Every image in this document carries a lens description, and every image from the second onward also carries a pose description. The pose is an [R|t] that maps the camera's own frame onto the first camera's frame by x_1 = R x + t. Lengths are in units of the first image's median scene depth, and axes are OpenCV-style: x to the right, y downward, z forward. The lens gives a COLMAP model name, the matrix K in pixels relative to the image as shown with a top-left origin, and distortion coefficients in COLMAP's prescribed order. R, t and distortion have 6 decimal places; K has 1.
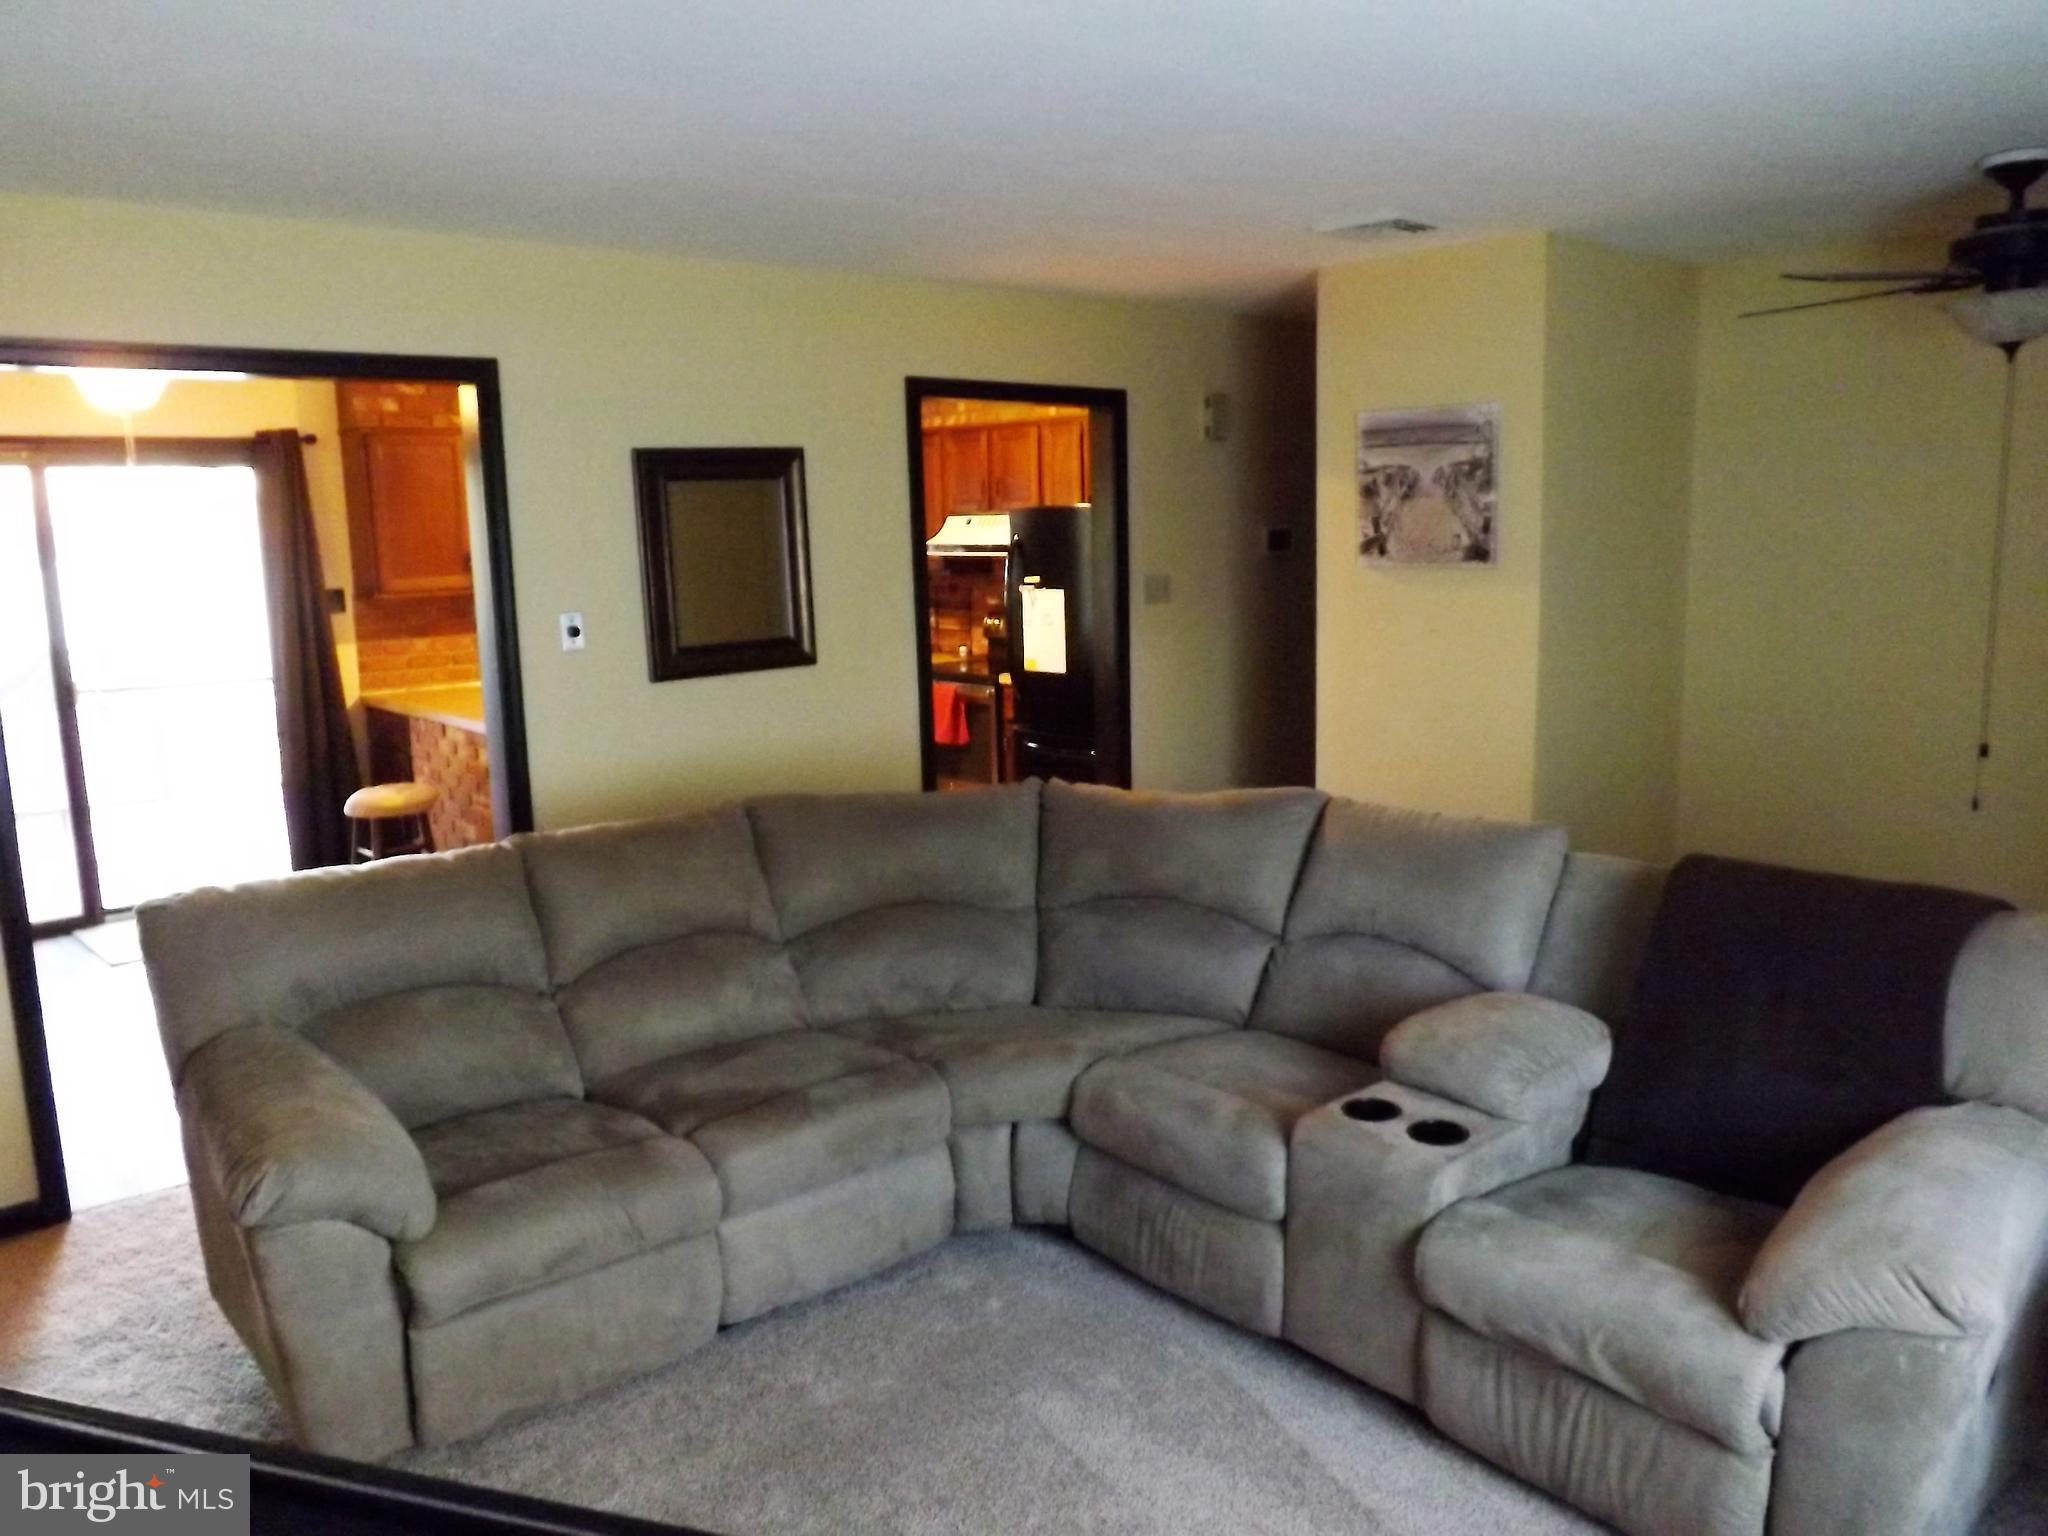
lens RADIAL K [[1520.6, 0, 1036.0], [0, 1520.6, 791.8], [0, 0, 1]] dist [-0.026529, 0.004445]
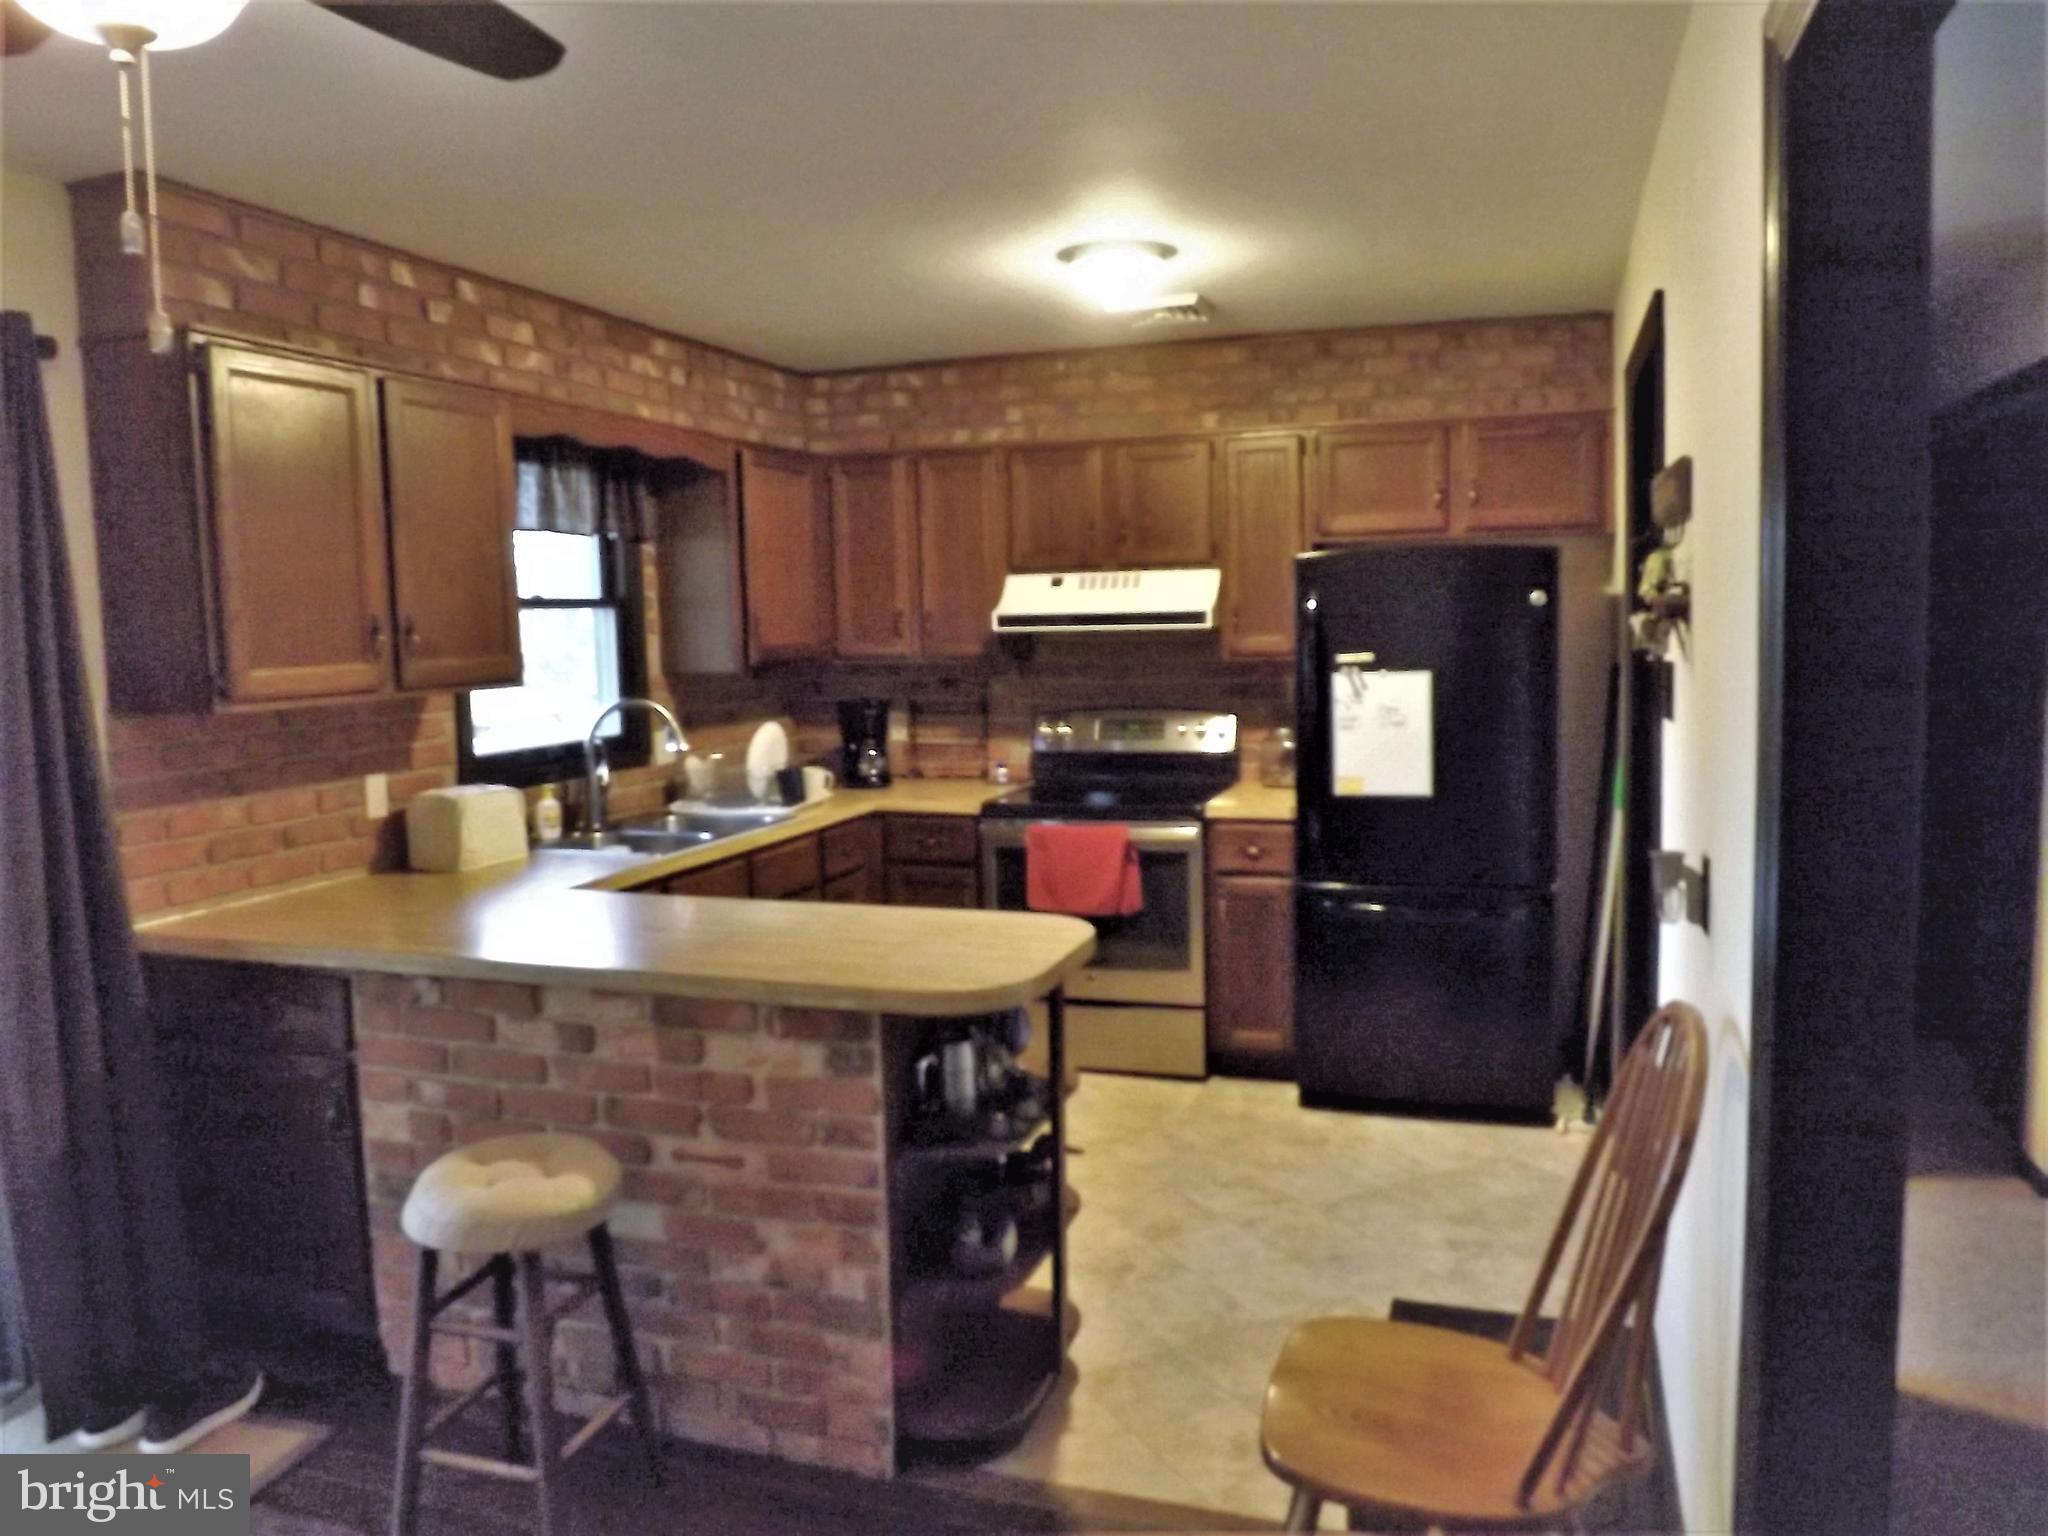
lens RADIAL K [[1525.7, 0, 1024.0], [0, 1525.7, 768.0], [0, 0, 1]] dist [-0.010470, -0.002775]
pose [[0.860727, -0.045780, 0.507003, -0.814512], [0.092071, 0.993523, -0.066596, -0.106406], [-0.500671, 0.104001, 0.859367, 0.882800]]
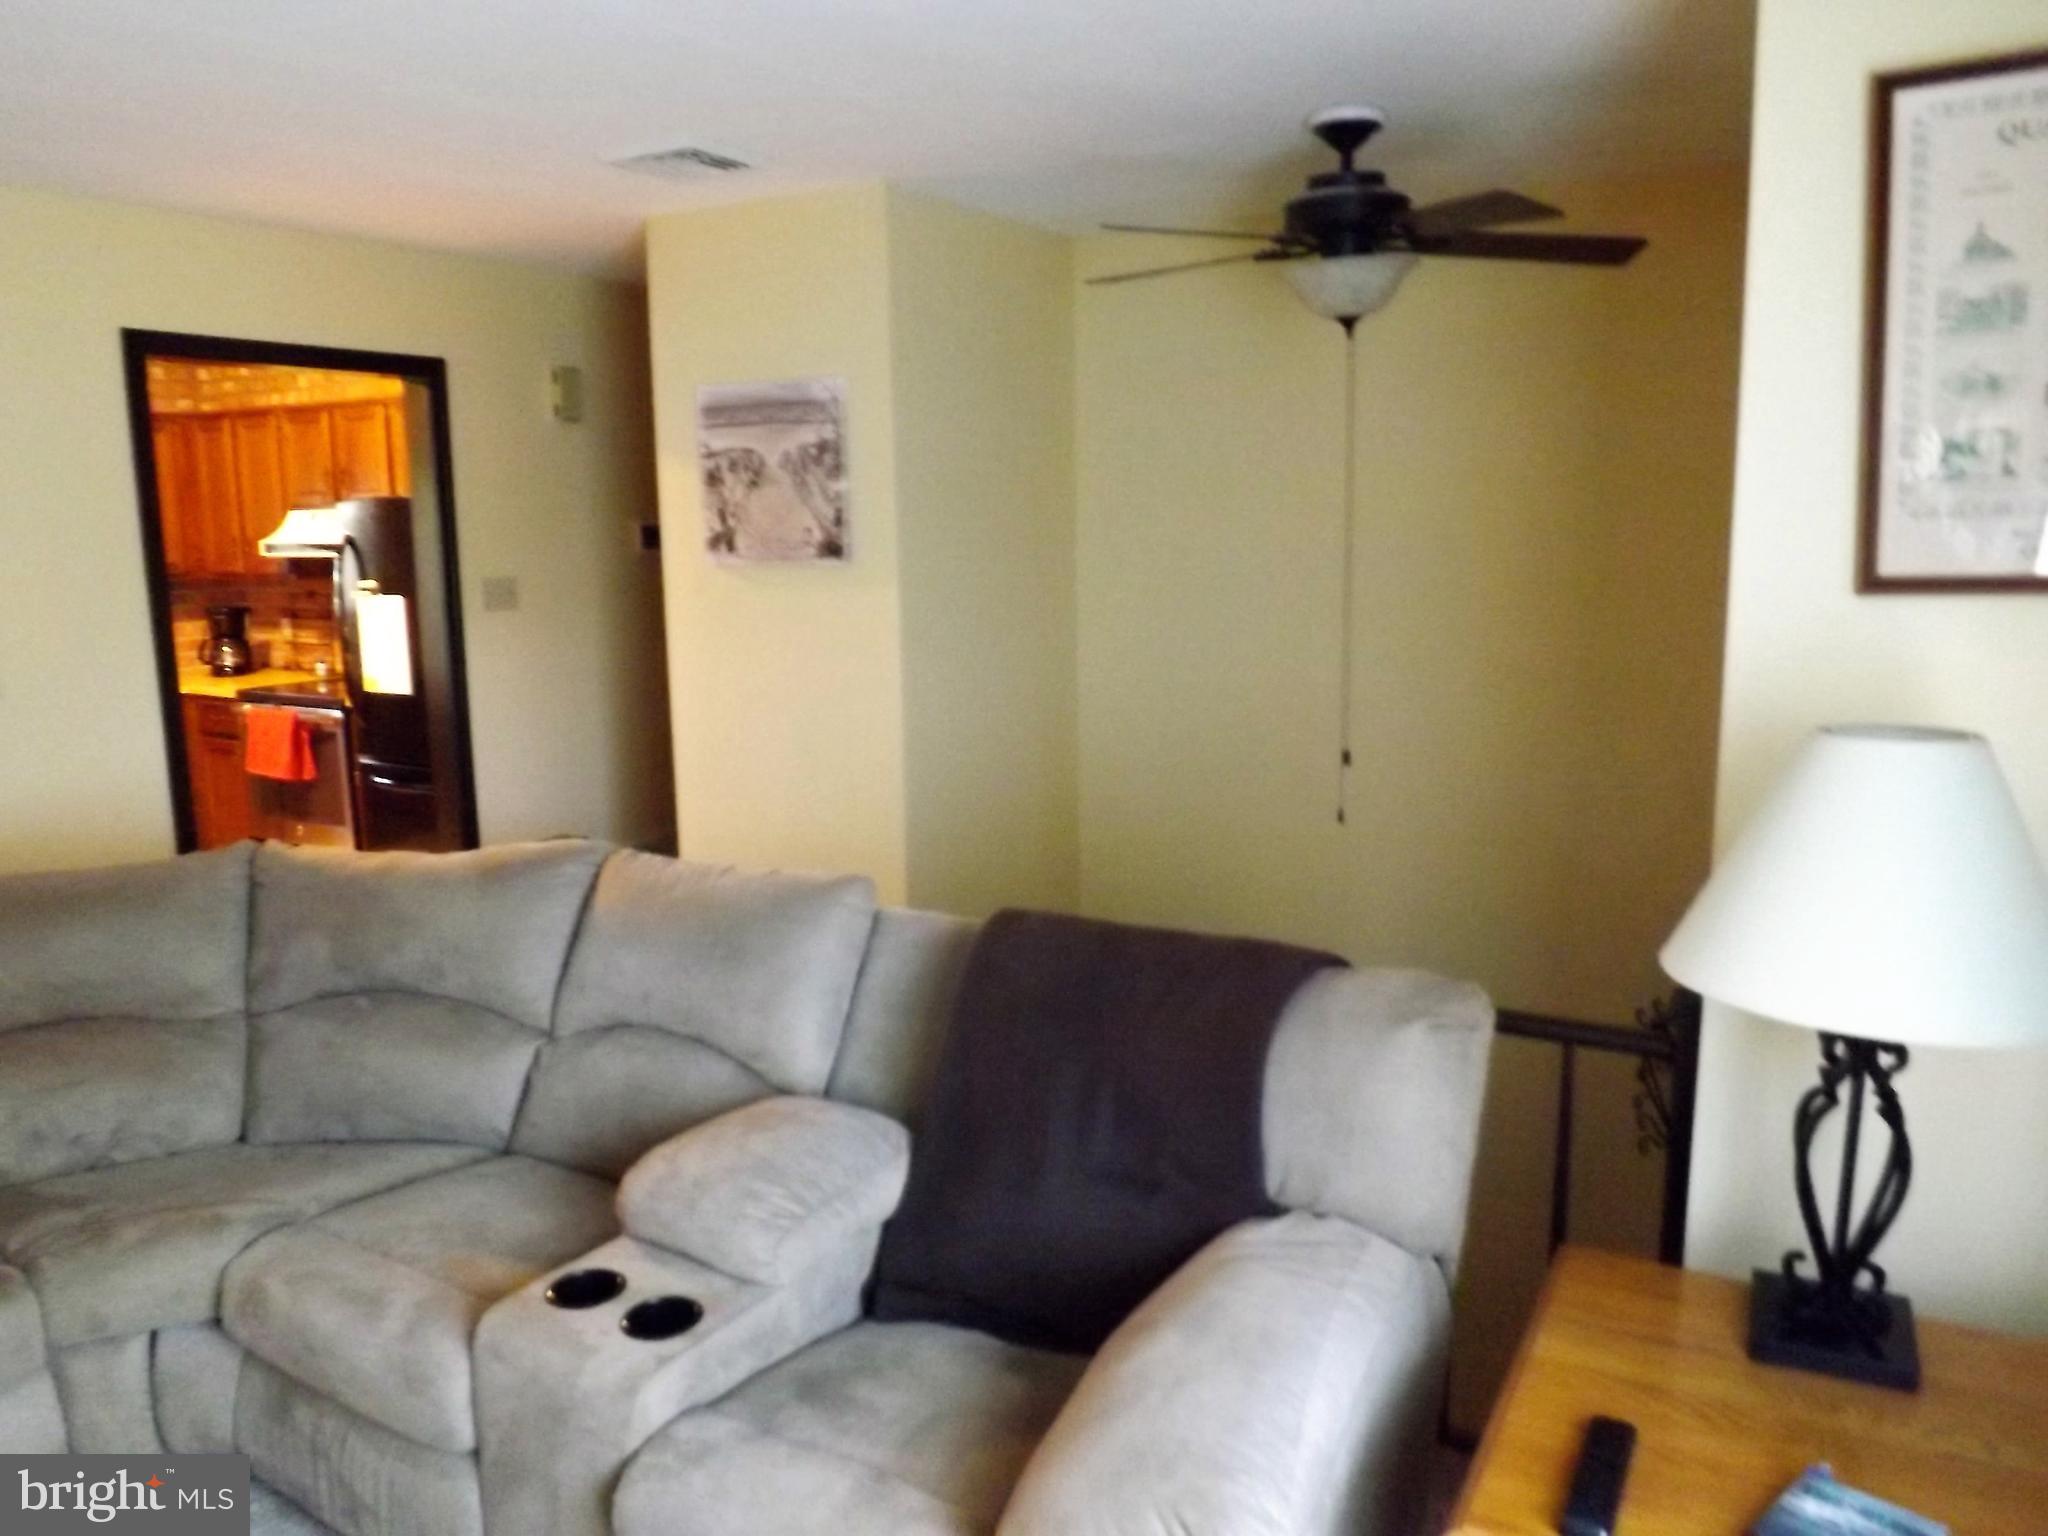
lens RADIAL K [[1509.2, 0, 1024.0], [0, 1509.2, 768.0], [0, 0, 1]] dist [-0.017909, -0.004539]
pose [[0.956555, -0.041434, 0.288592, 0.175639], [0.046330, 0.998875, -0.010152, -0.022295], [-0.287846, 0.023082, 0.957398, 0.176040]]
